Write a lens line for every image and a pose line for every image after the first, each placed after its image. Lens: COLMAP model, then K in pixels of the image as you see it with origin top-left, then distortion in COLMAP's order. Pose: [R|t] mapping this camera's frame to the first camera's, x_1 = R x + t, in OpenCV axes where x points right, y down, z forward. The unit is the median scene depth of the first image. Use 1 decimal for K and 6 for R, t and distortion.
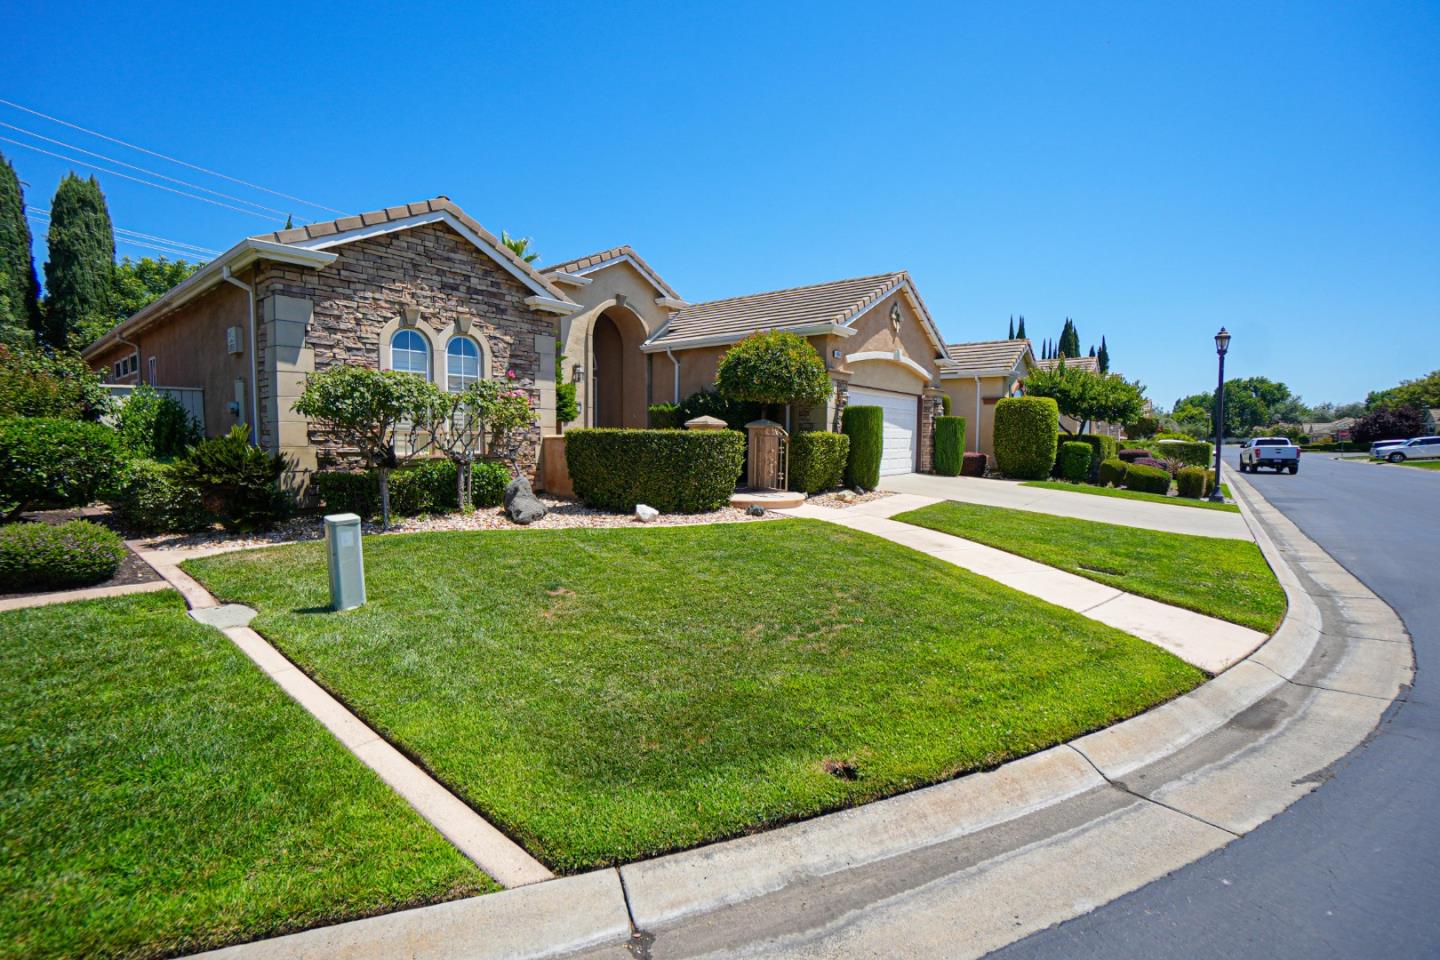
lens RADIAL K [[666.5, 0, 720.0], [0, 666.5, 480.0], [0, 0, 1]] dist [-0.062137, 0.025695]
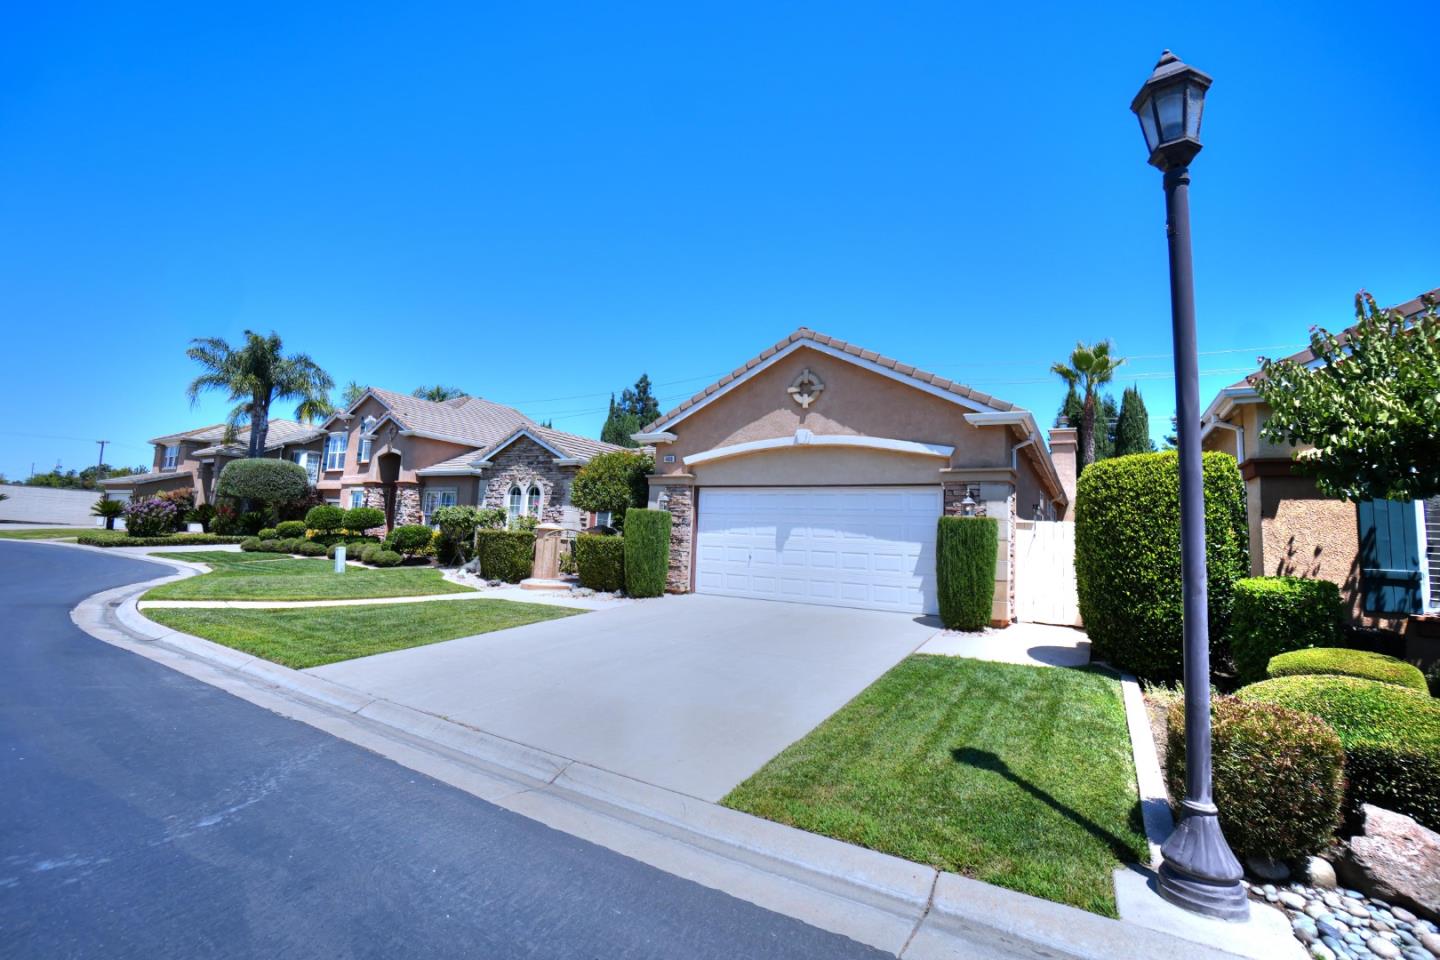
lens RADIAL K [[666.5, 0, 720.0], [0, 666.5, 480.0], [0, 0, 1]] dist [-0.062137, 0.025695]
pose [[0.067666, -0.105913, -0.992070, 1.568282], [-0.123102, 0.985865, -0.113647, -0.075299], [0.990084, 0.129816, 0.053672, 1.389156]]
